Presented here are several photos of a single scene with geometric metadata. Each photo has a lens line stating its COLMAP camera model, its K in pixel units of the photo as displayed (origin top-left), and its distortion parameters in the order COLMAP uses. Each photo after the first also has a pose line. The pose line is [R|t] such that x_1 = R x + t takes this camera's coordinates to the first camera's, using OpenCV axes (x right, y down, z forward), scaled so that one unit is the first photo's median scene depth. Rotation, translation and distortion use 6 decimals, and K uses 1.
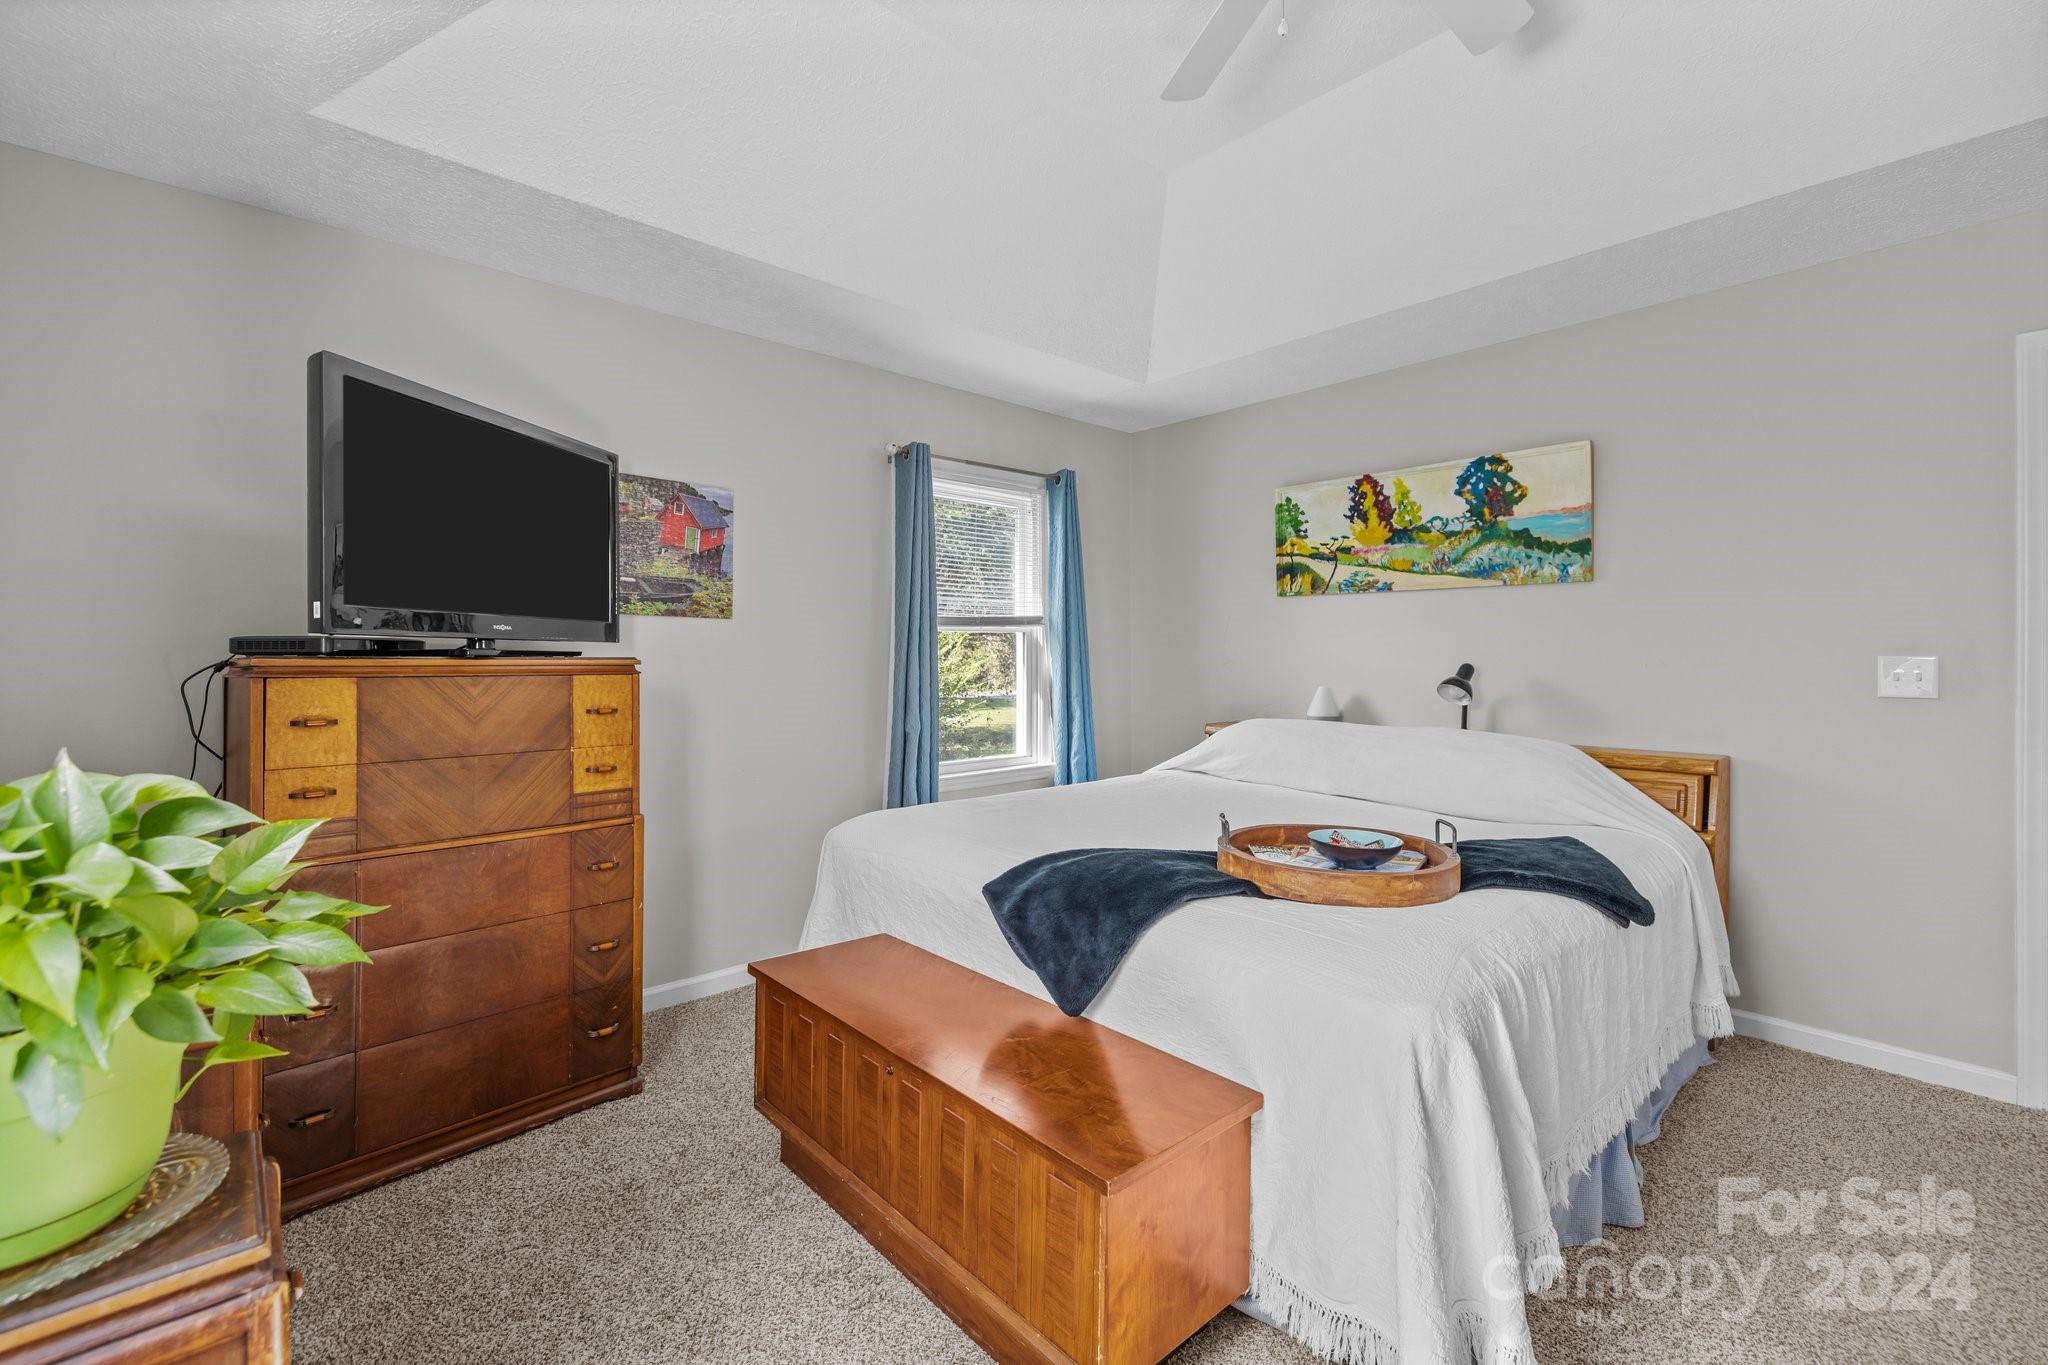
lens RADIAL K [[861.8, 0, 1024.0], [0, 861.8, 682.5], [0, 0, 1]] dist [0.001157, 0.000102]
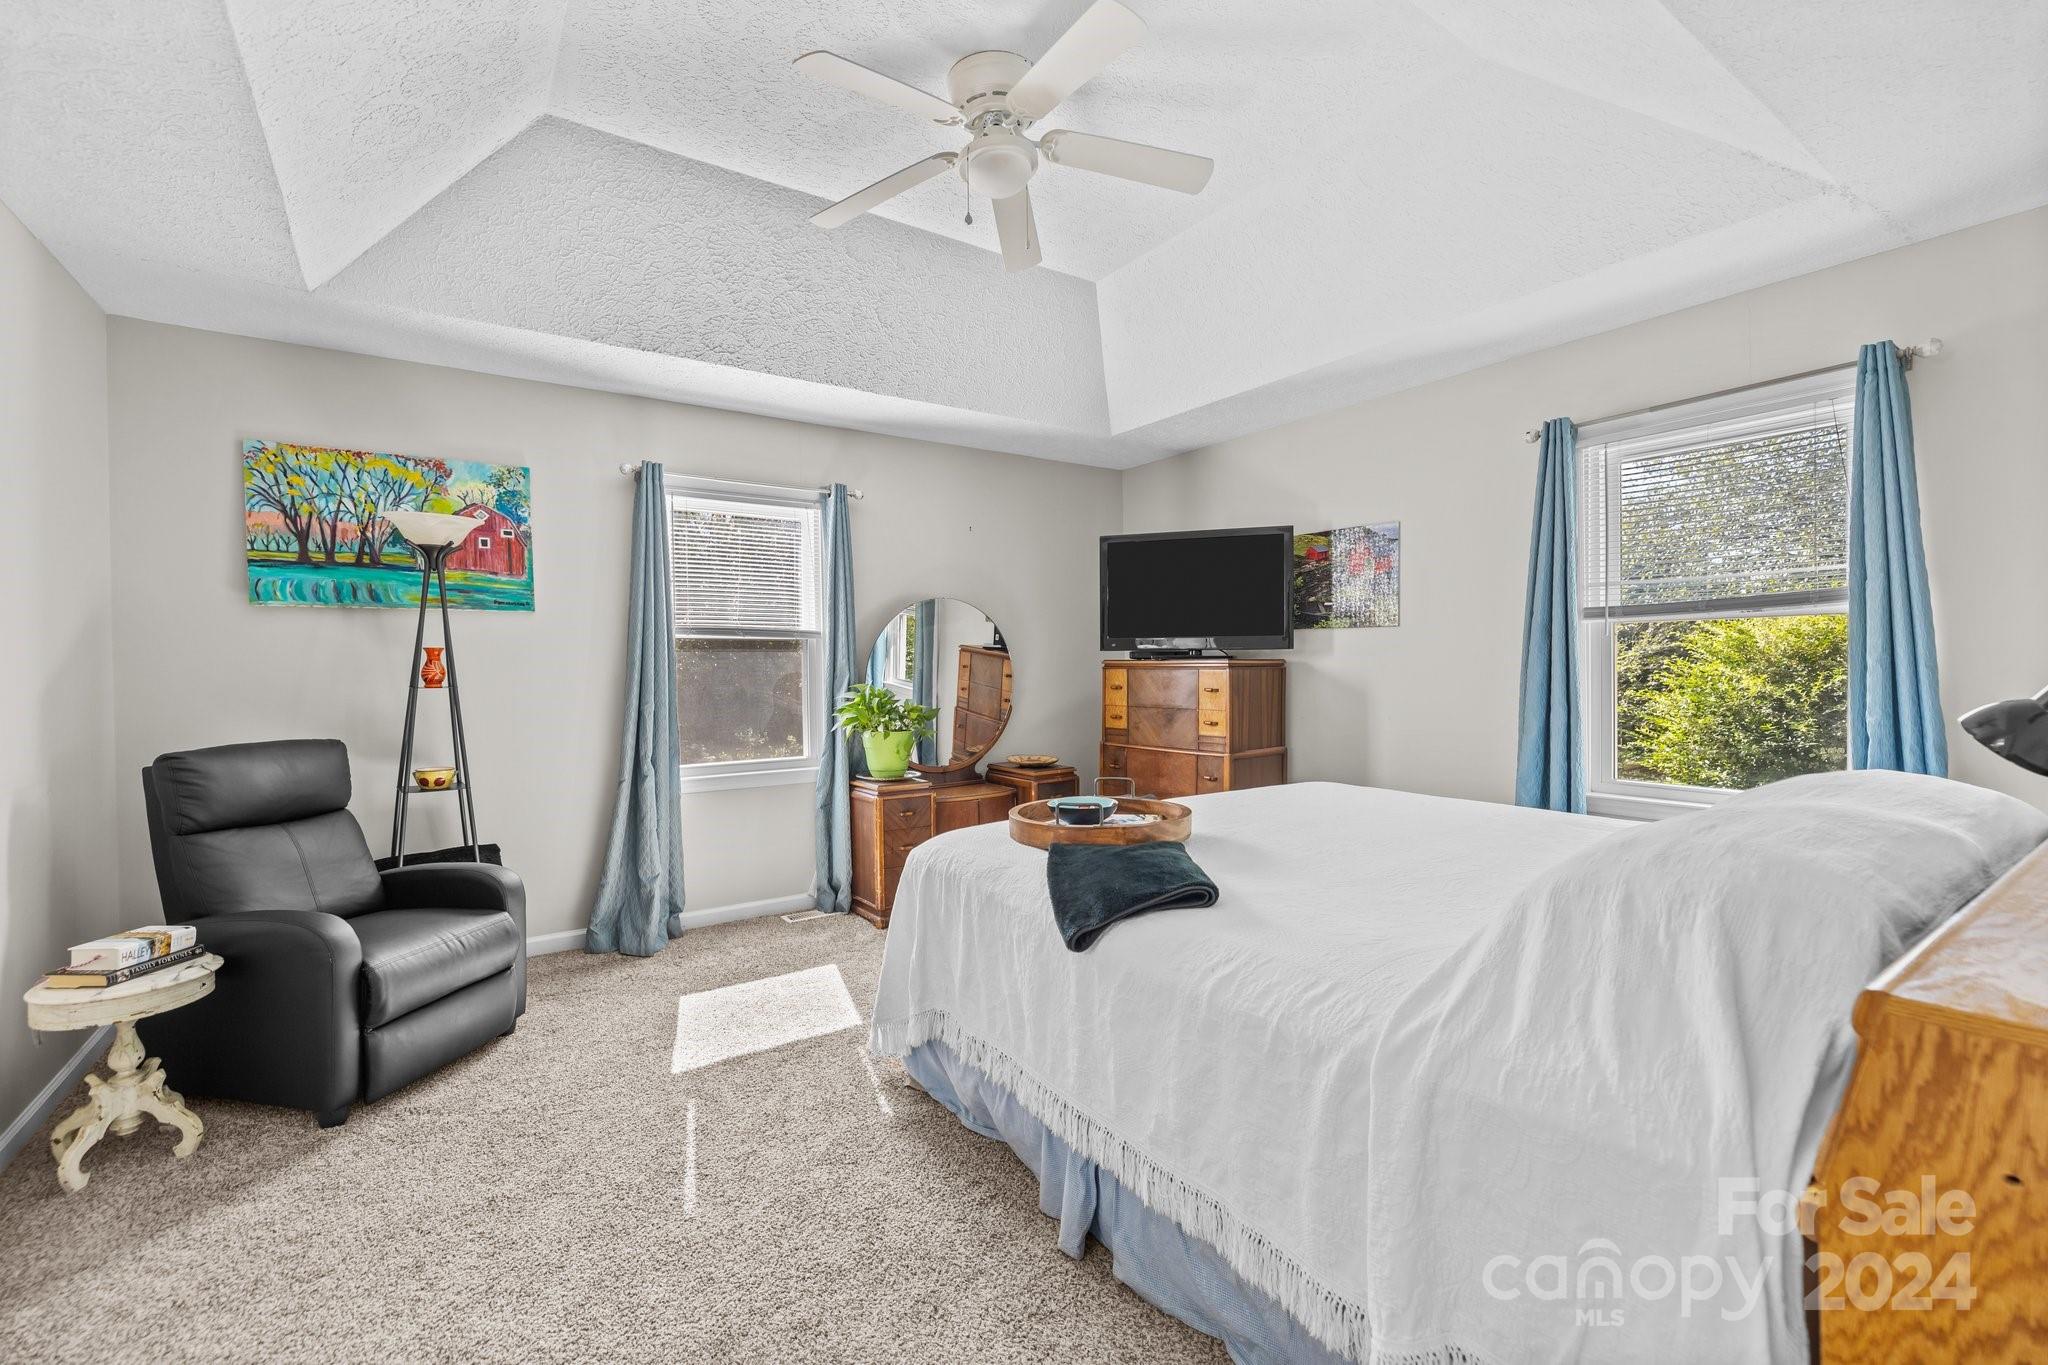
lens RADIAL K [[873.1, 0, 1022.7], [0, 873.1, 669.4], [0, 0, 1]] dist [0.000809, -0.000049]
pose [[-0.135506, -0.003054, -0.990772, 1.053135], [-0.014480, 0.999895, -0.001102, -0.000416], [0.990671, 0.014197, -0.135536, 0.667013]]
